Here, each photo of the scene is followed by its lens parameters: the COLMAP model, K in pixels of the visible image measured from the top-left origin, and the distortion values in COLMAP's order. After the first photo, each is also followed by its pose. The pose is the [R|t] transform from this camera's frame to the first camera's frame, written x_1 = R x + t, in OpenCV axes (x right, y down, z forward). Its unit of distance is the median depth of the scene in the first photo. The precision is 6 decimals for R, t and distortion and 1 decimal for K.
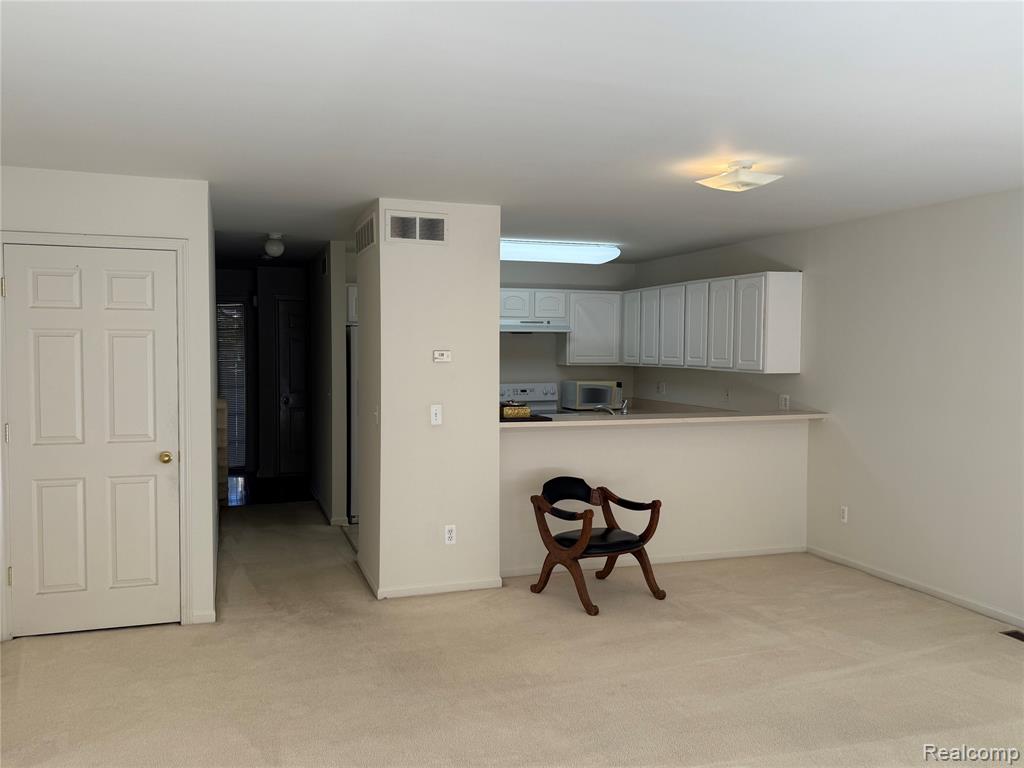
lens RADIAL K [[831.8, 0, 512.3], [0, 831.8, 385.0], [0, 0, 1]] dist [-0.000518, -0.000052]
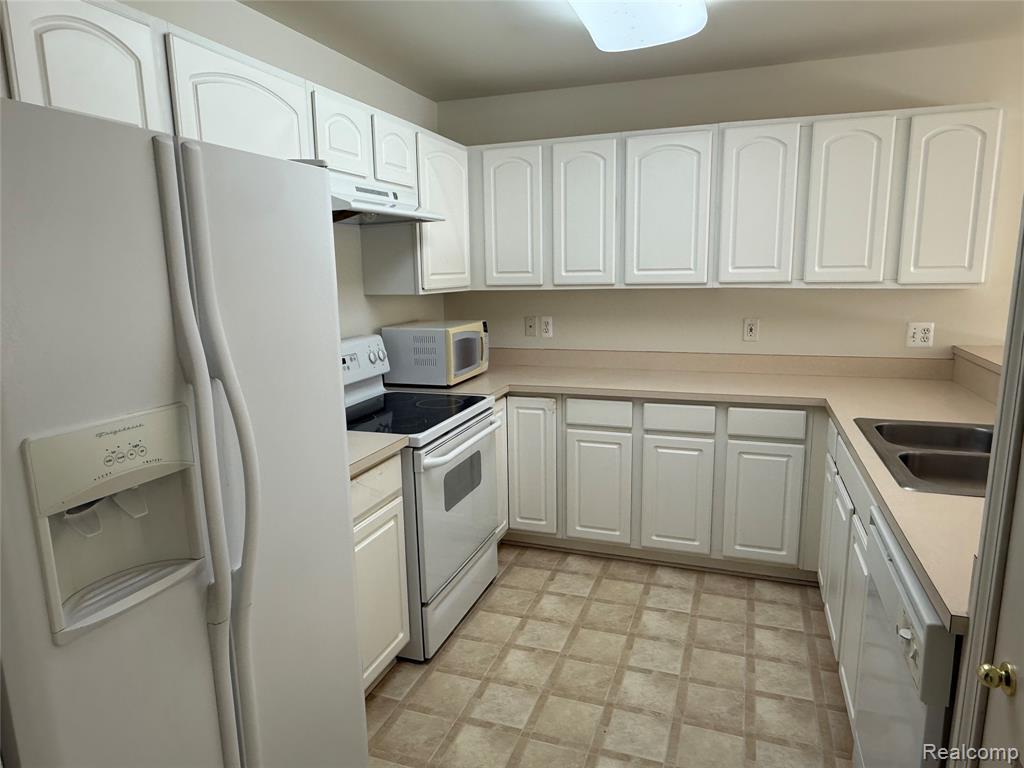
lens RADIAL K [[649.3, 0, 514.3], [0, 649.3, 388.2], [0, 0, 1]] dist [0.001834, -0.003589]
pose [[0.616318, -0.158829, 0.771314, -0.191475], [0.057344, 0.985901, 0.157196, -0.026691], [-0.785407, -0.052652, 0.616736, 0.741372]]
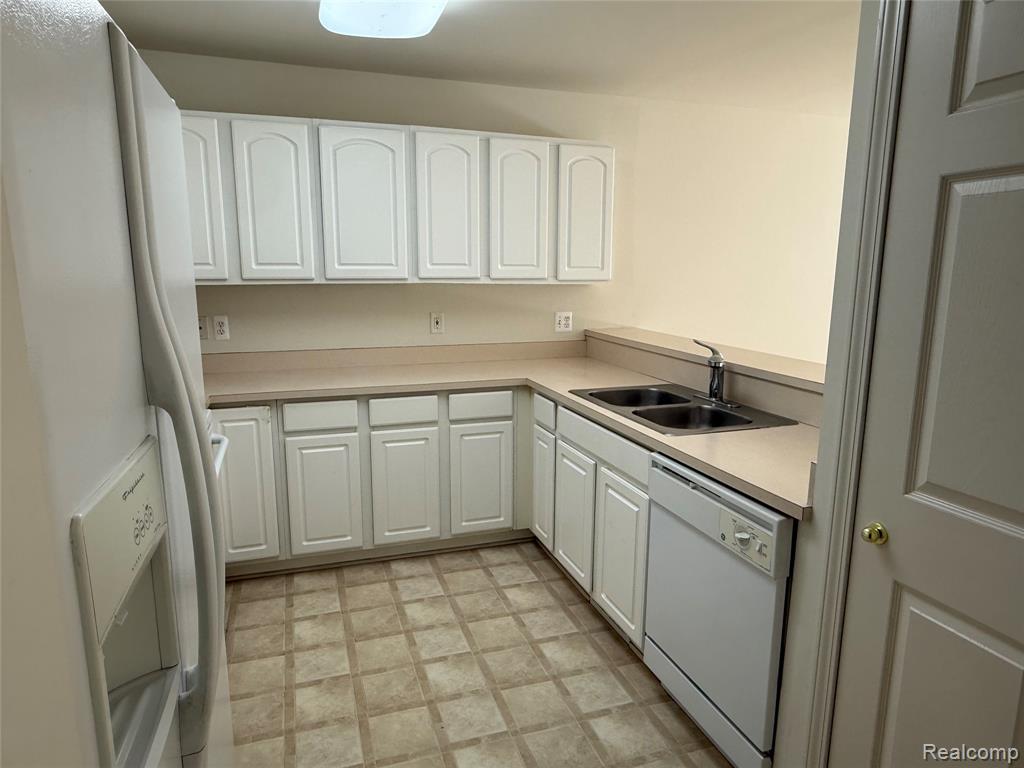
lens RADIAL K [[649.3, 0, 515.8], [0, 649.3, 382.9], [0, 0, 1]] dist [0.001834, -0.003589]
pose [[-0.005706, -0.186544, 0.982430, -0.217947], [0.040050, 0.981615, 0.186622, -0.029835], [-0.999181, 0.040412, 0.001870, 0.827351]]
